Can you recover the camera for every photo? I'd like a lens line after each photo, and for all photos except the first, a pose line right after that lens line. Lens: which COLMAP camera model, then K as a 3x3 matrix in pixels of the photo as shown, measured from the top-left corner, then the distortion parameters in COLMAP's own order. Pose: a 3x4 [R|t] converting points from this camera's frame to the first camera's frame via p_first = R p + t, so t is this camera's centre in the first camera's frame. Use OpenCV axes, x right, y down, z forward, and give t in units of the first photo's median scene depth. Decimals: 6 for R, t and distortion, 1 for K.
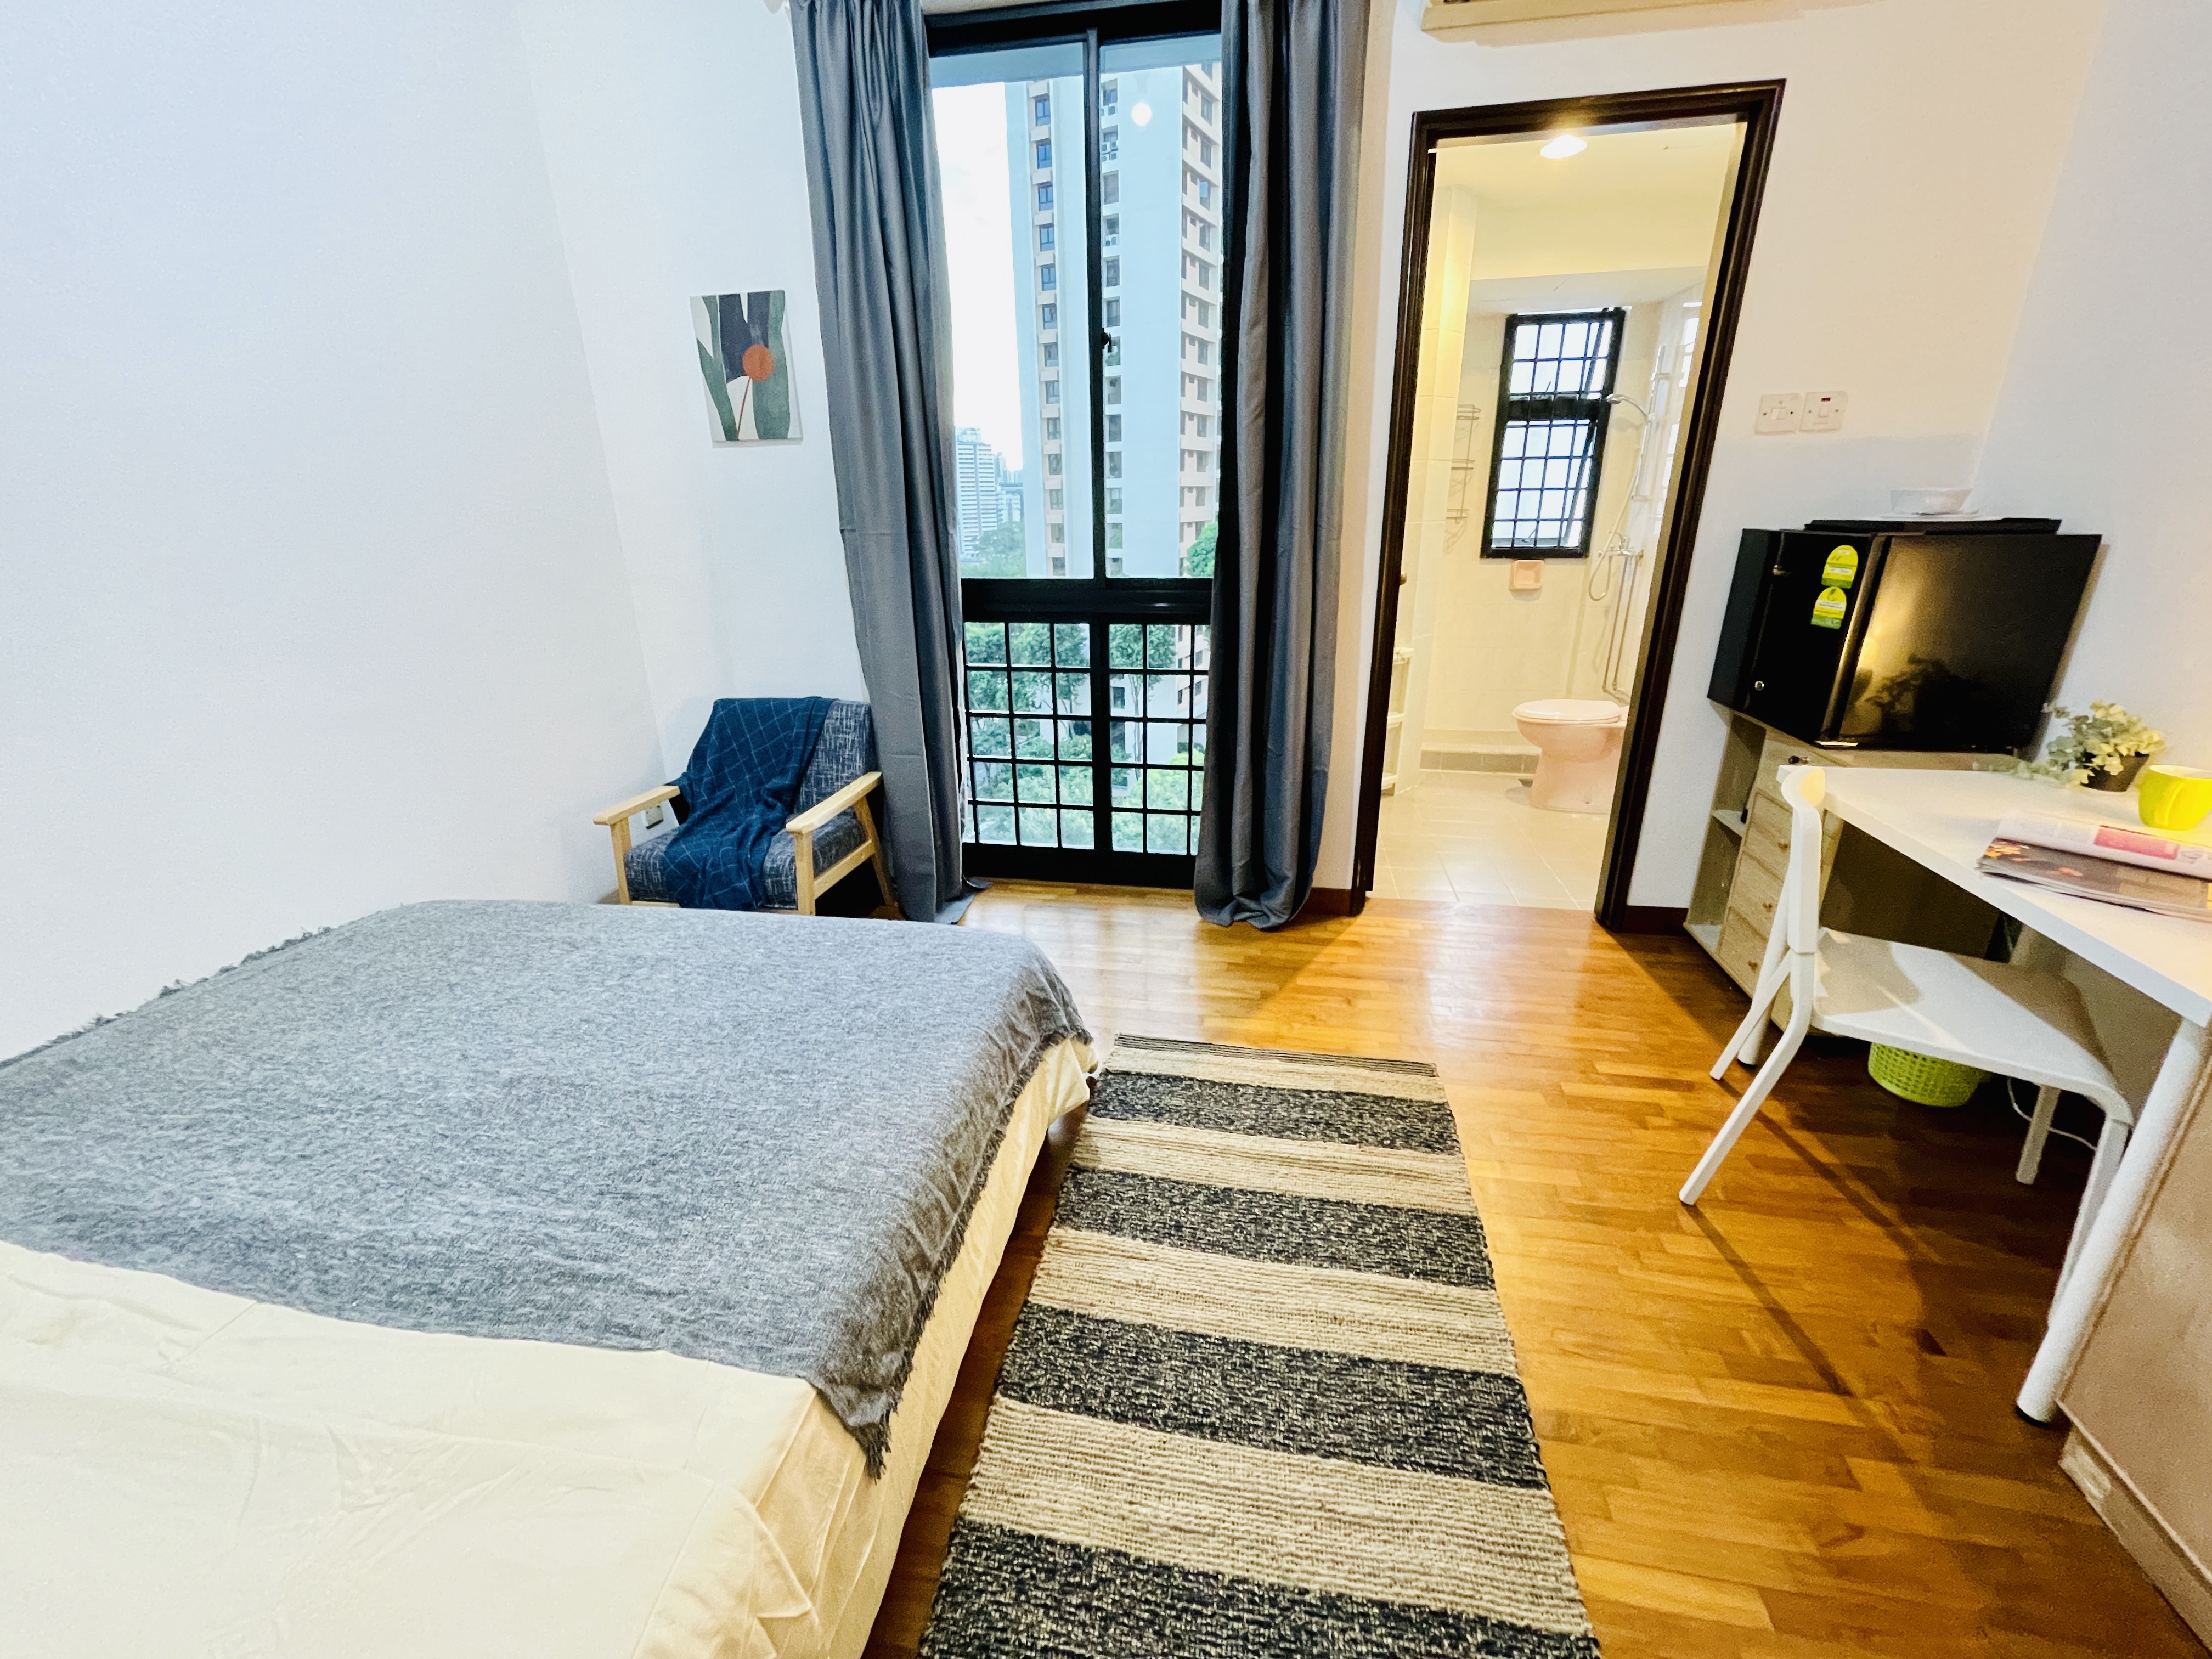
lens RADIAL K [[894.7, 0, 1101.3], [0, 894.7, 818.5], [0, 0, 1]] dist [-0.018653, 0.012476]
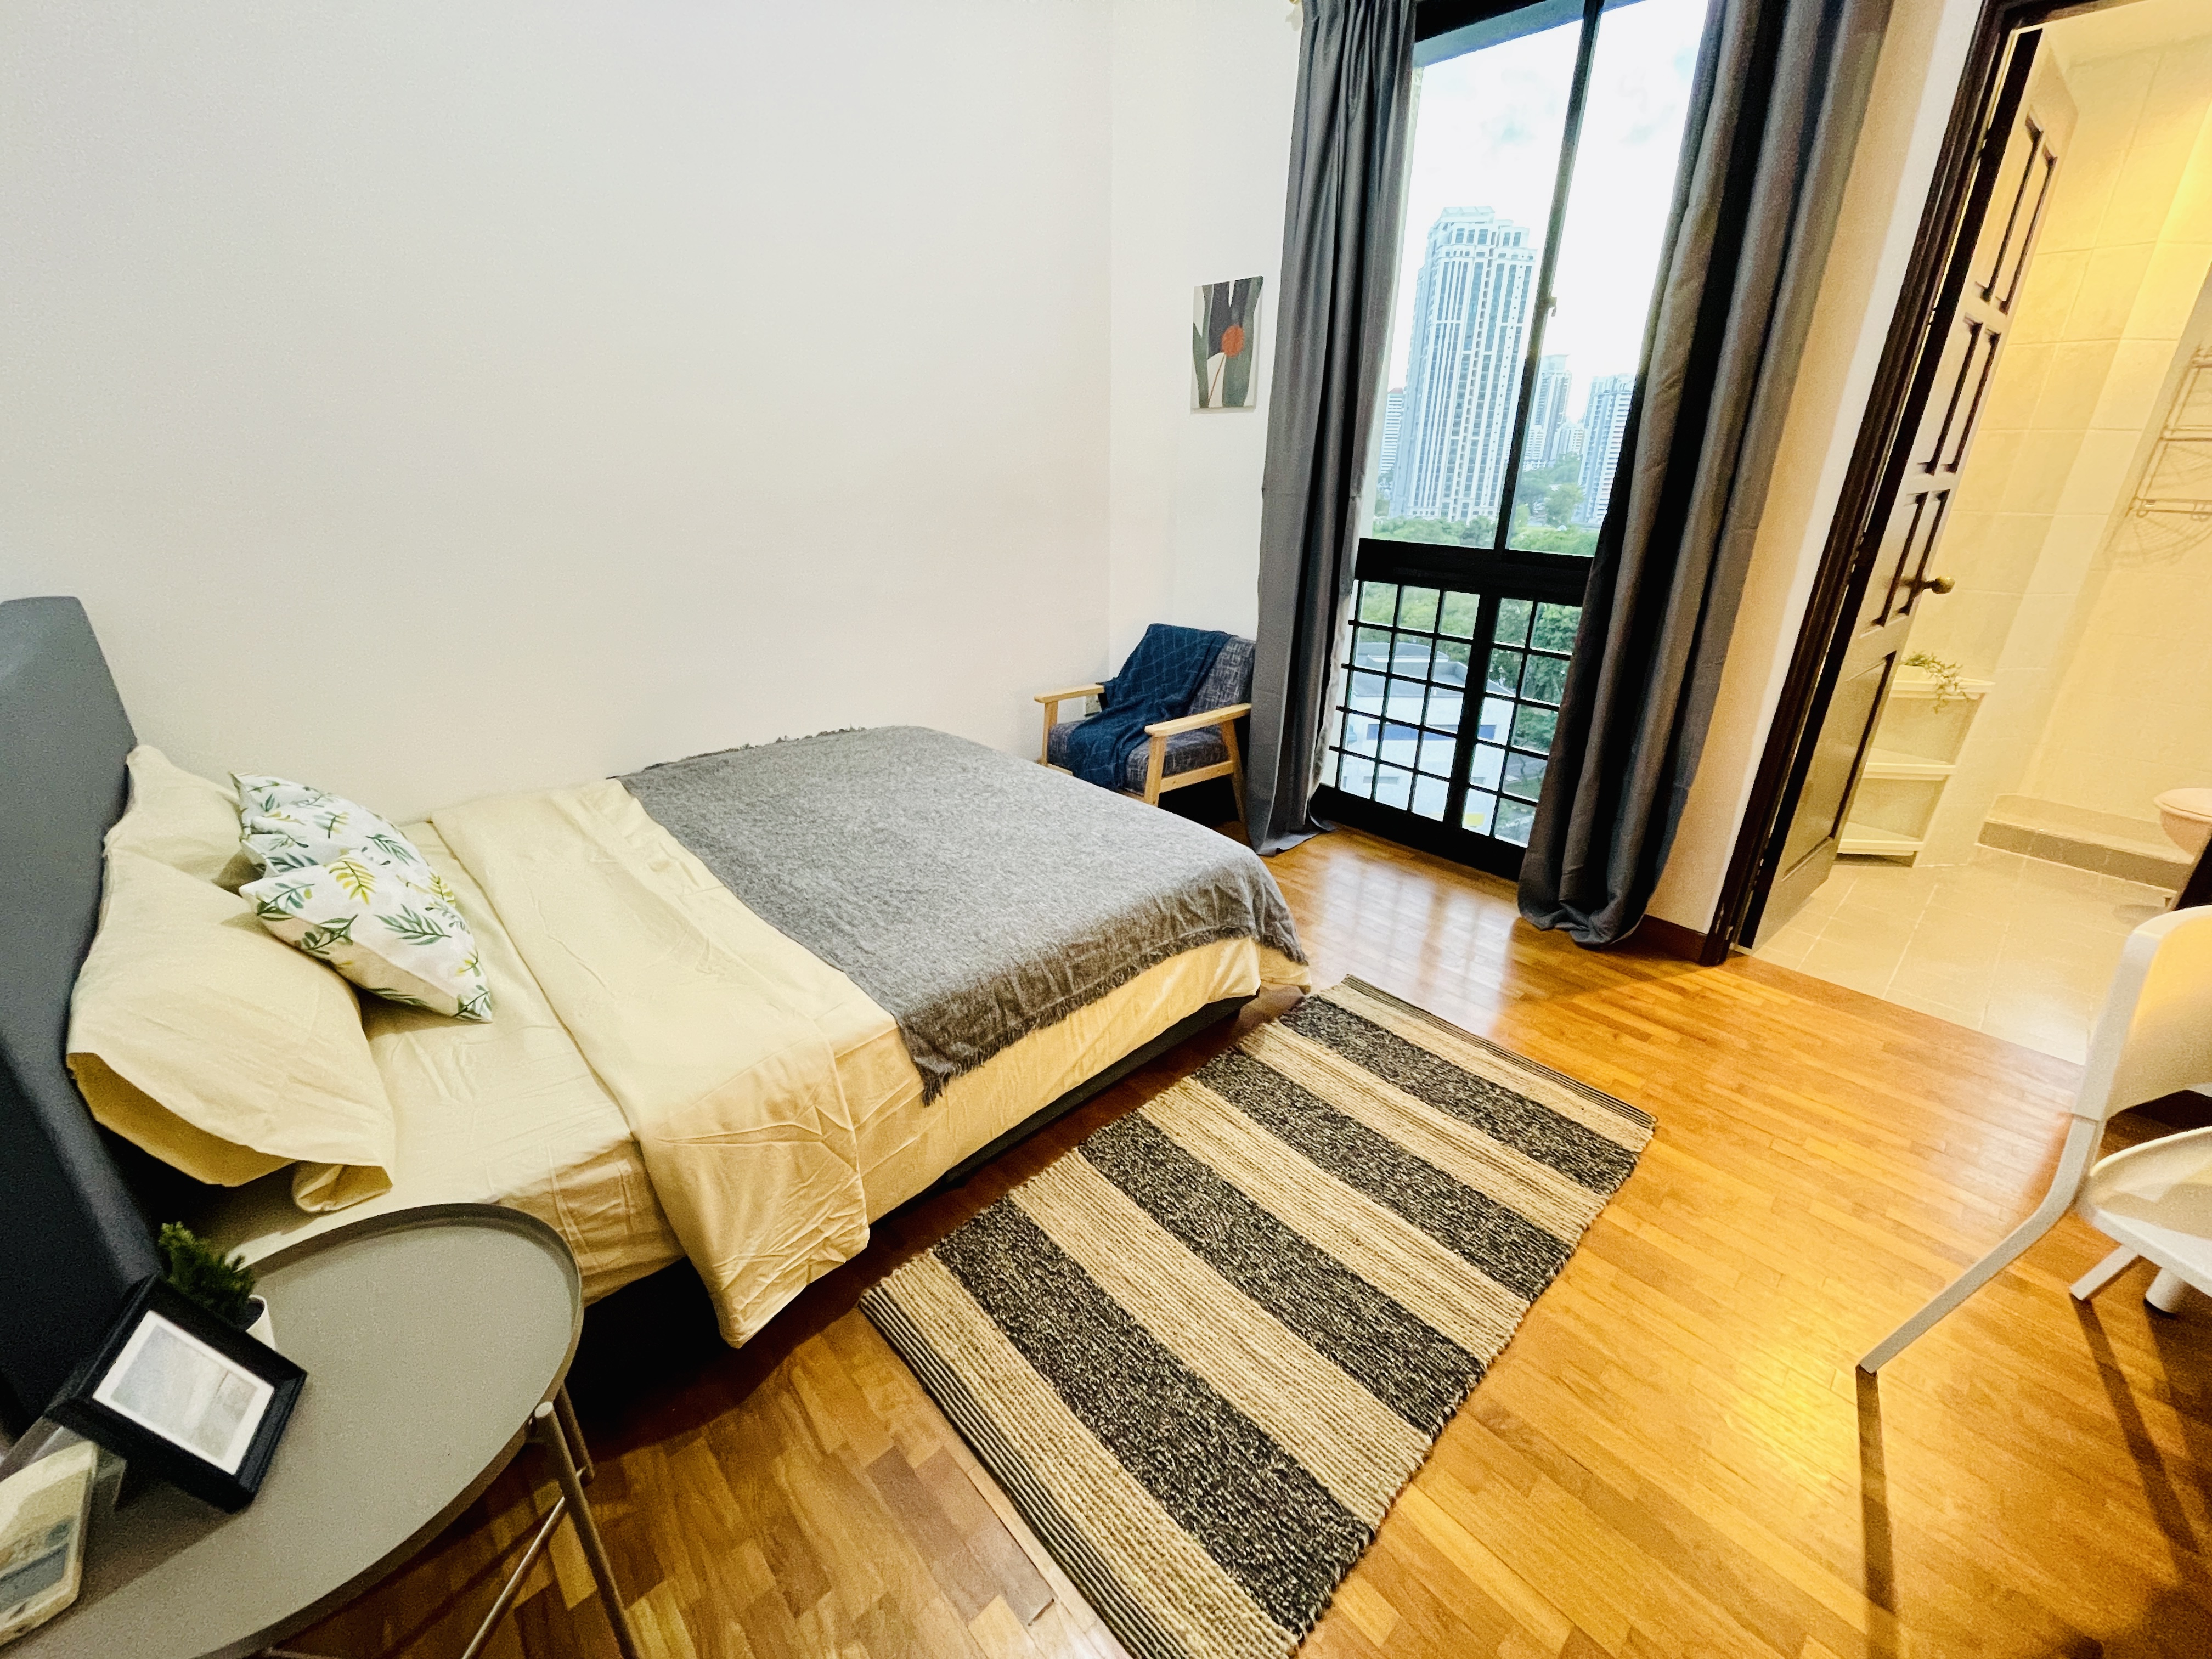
lens RADIAL K [[891.8, 0, 1106.9], [0, 891.8, 821.1], [0, 0, 1]] dist [-0.002738, -0.000169]
pose [[0.805798, 0.249024, -0.537287, 0.328408], [-0.223355, 0.968081, 0.113714, 0.005703], [0.548455, 0.028375, 0.835699, -0.067288]]
